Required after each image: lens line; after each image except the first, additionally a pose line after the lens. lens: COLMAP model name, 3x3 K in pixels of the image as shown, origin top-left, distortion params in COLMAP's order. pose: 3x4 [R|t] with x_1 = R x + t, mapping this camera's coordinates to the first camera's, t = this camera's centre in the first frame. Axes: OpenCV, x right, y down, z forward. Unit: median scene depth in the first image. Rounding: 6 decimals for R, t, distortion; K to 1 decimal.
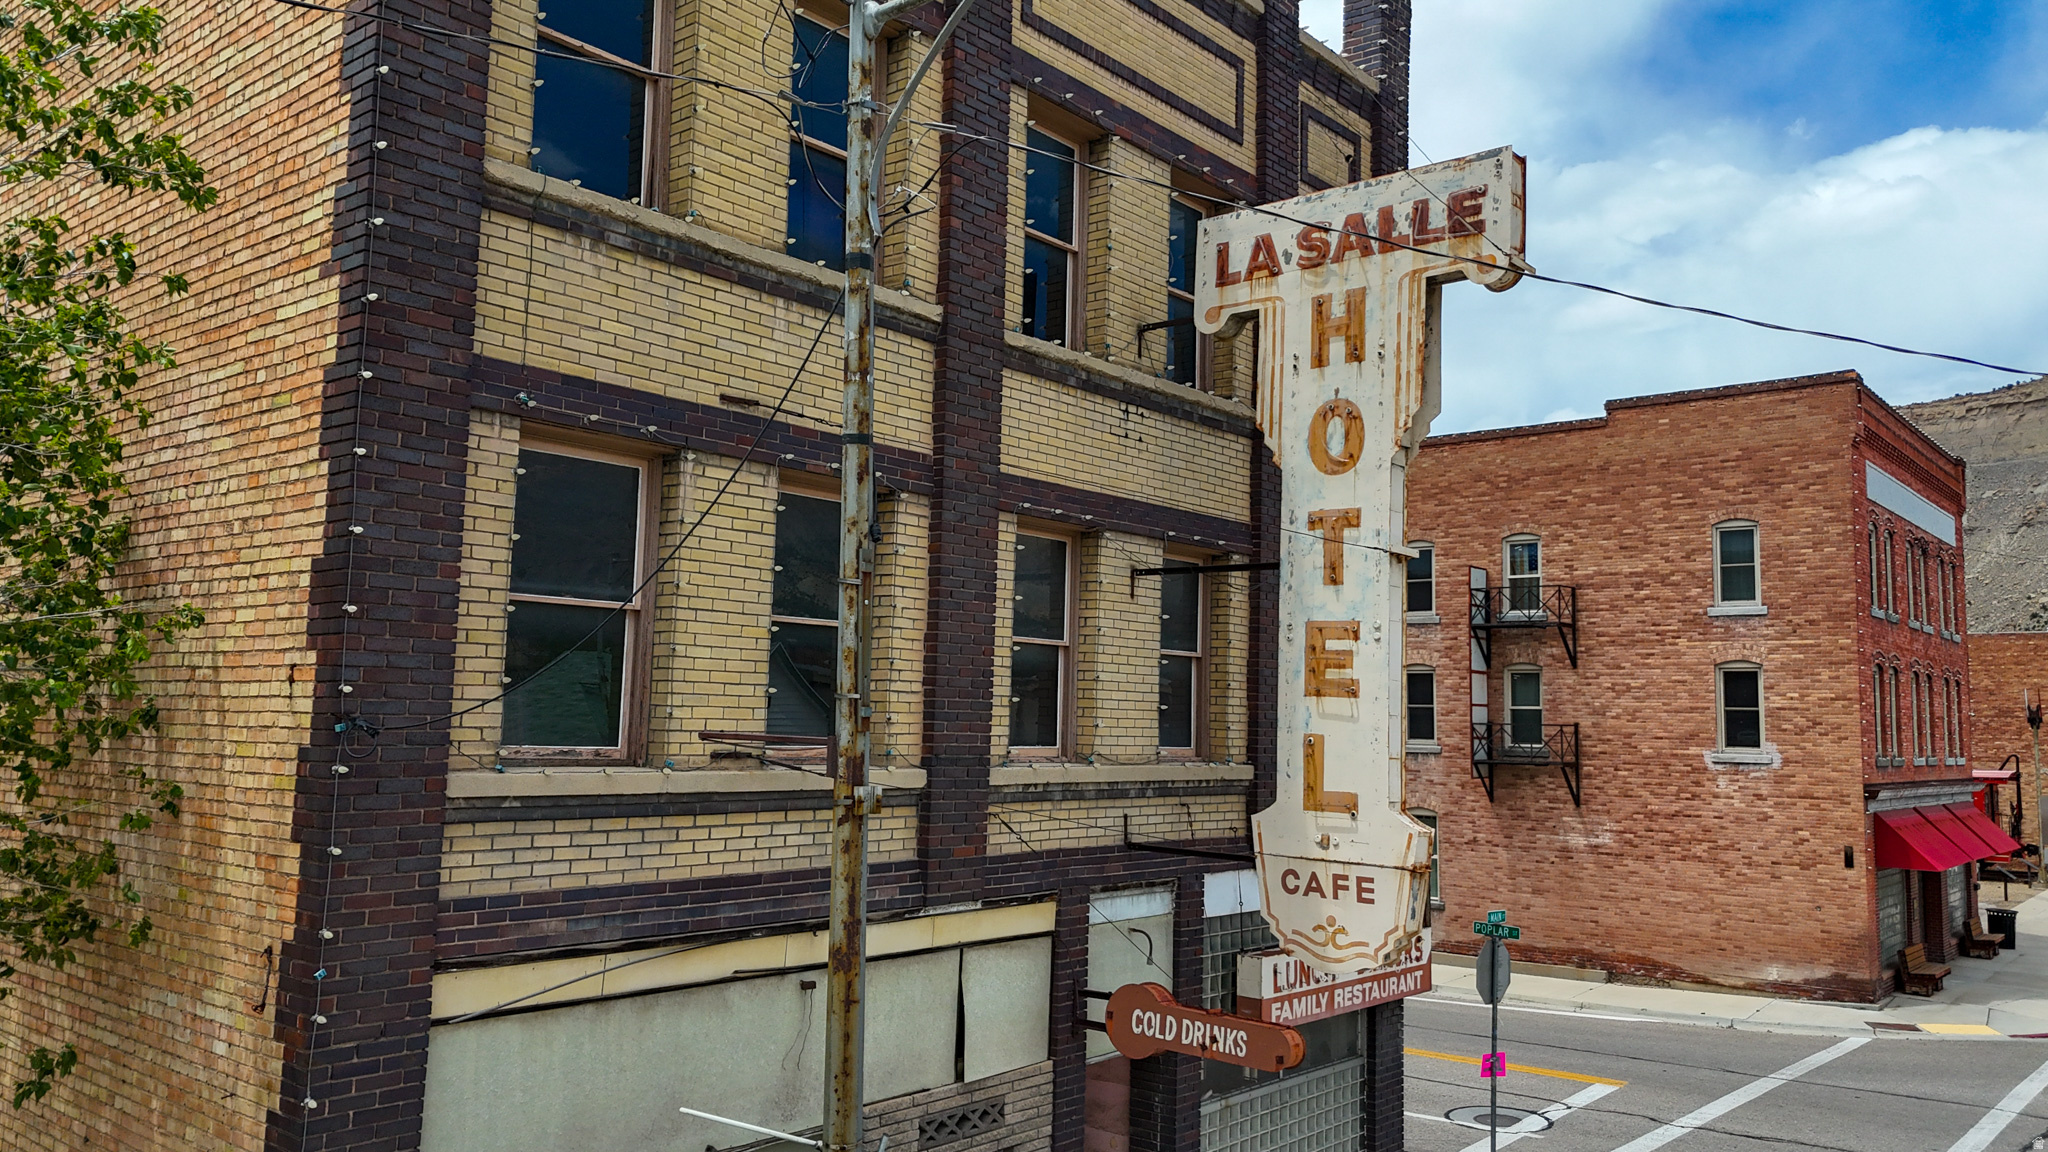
lens RADIAL K [[1467.9, 0, 1024.0], [0, 1467.9, 576.0], [0, 0, 1]] dist [0.197443, -0.521035]
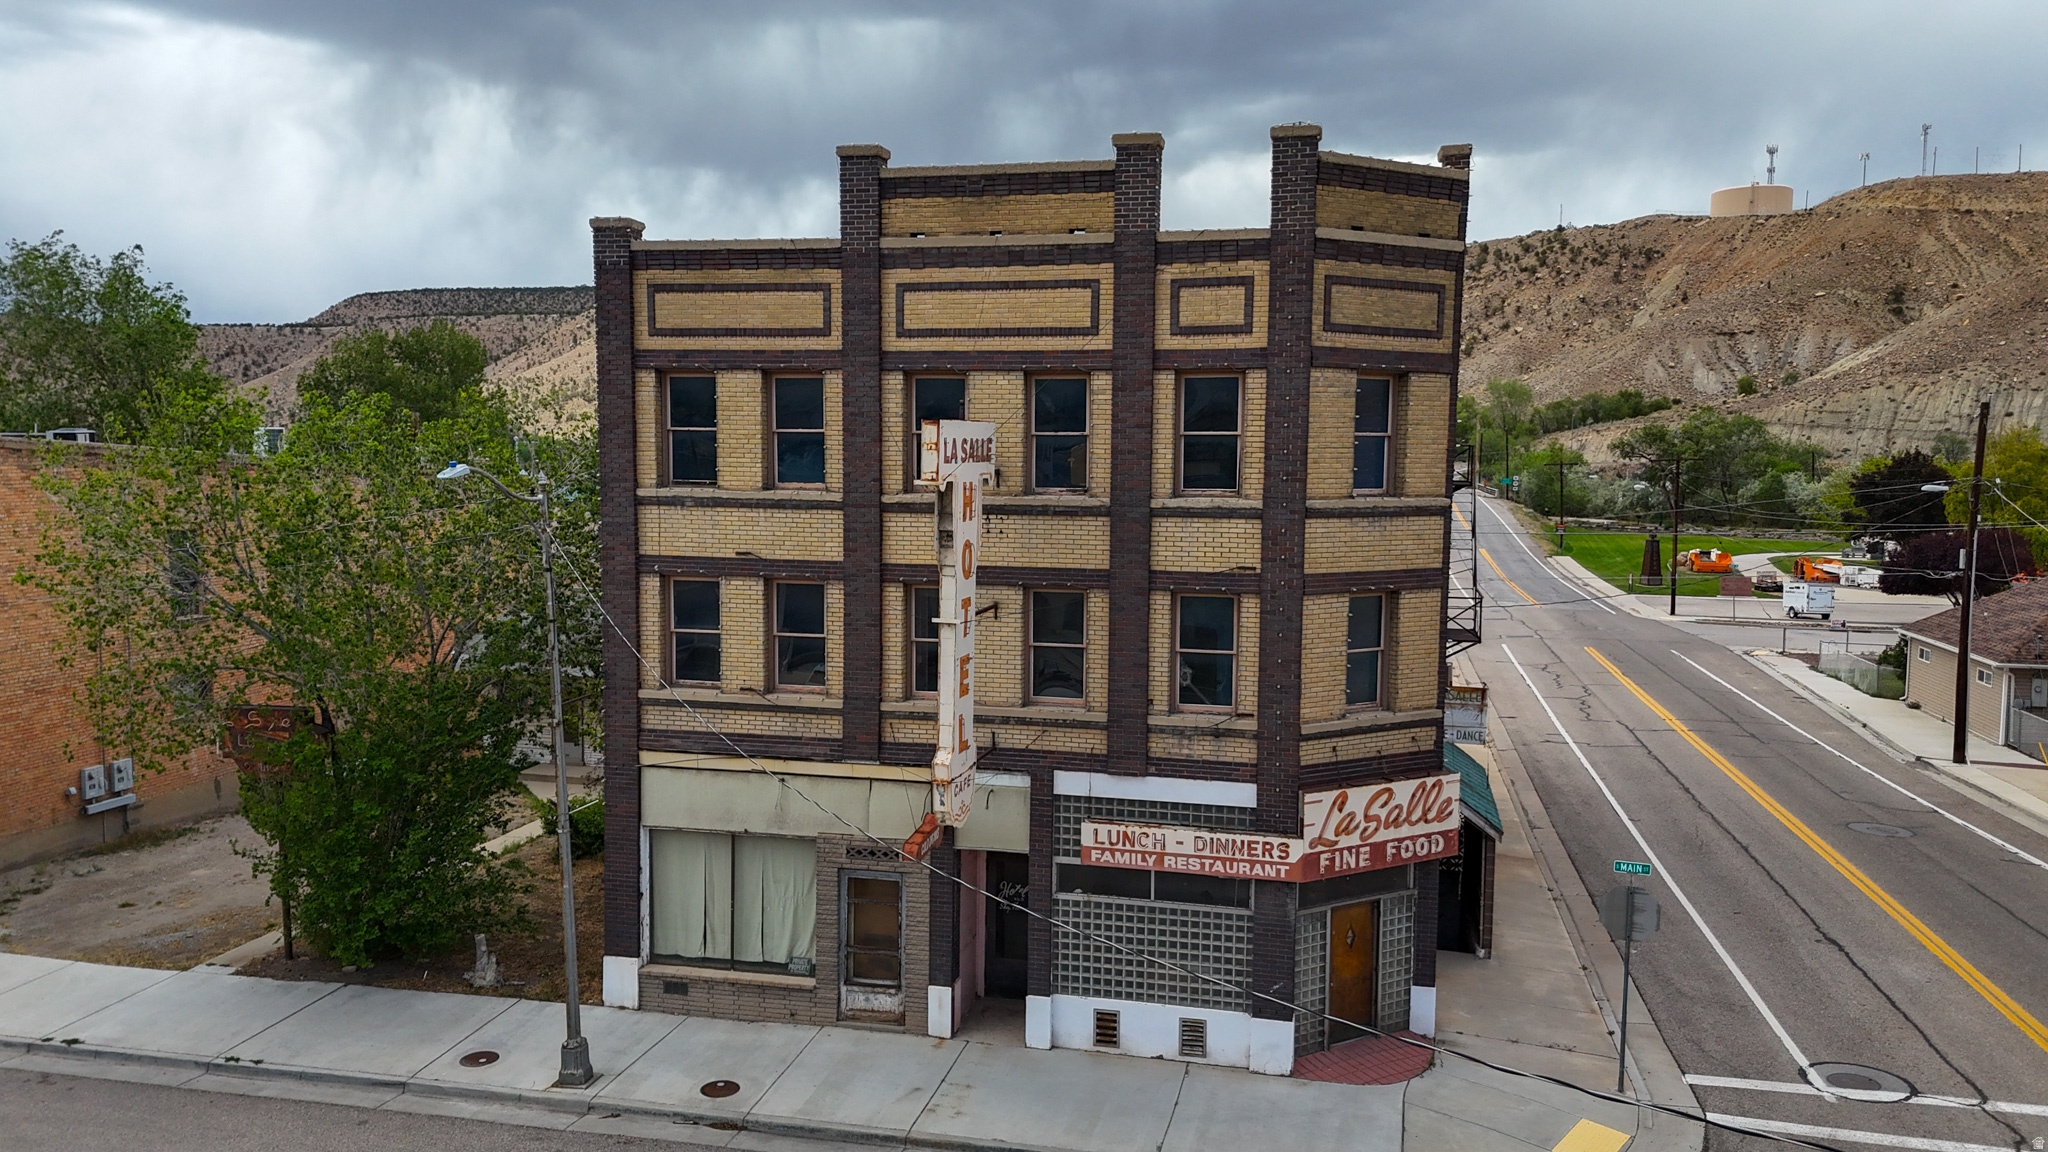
lens RADIAL K [[1510.4, 0, 1050.3], [0, 1510.4, 562.0], [0, 0, 1]] dist [0.121050, -0.108115]
pose [[0.464093, 0.049279, -0.884415, 2.049048], [0.086106, 0.991213, 0.100414, -0.276621], [0.881592, -0.122755, 0.455771, 0.229598]]
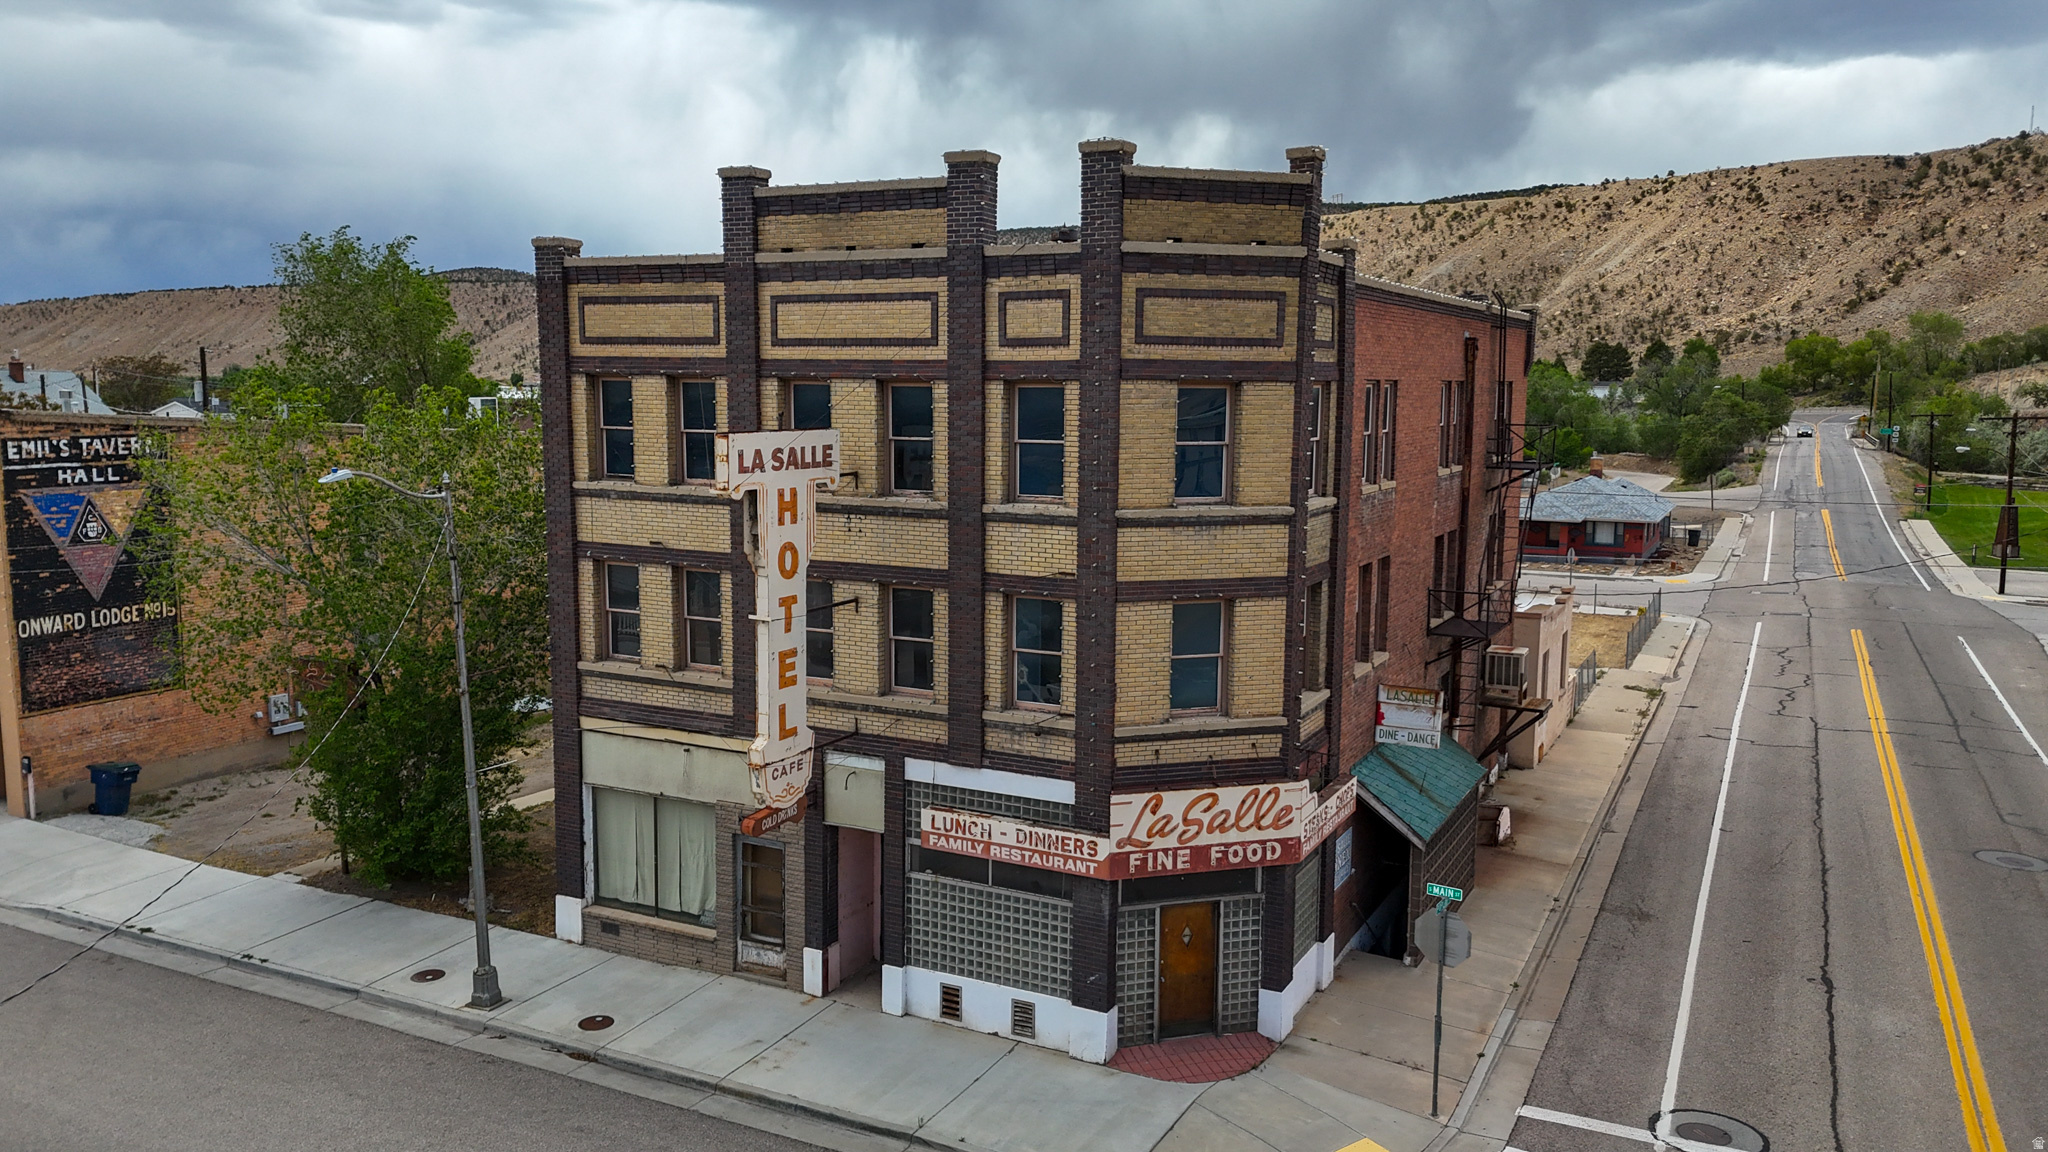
lens RADIAL K [[1510.4, 0, 1050.3], [0, 1510.4, 562.0], [0, 0, 1]] dist [0.121050, -0.108115]
pose [[0.238545, 0.094211, -0.966551, 2.394971], [0.088723, 0.989007, 0.118297, -0.307551], [0.967070, -0.113974, 0.227563, 0.912863]]
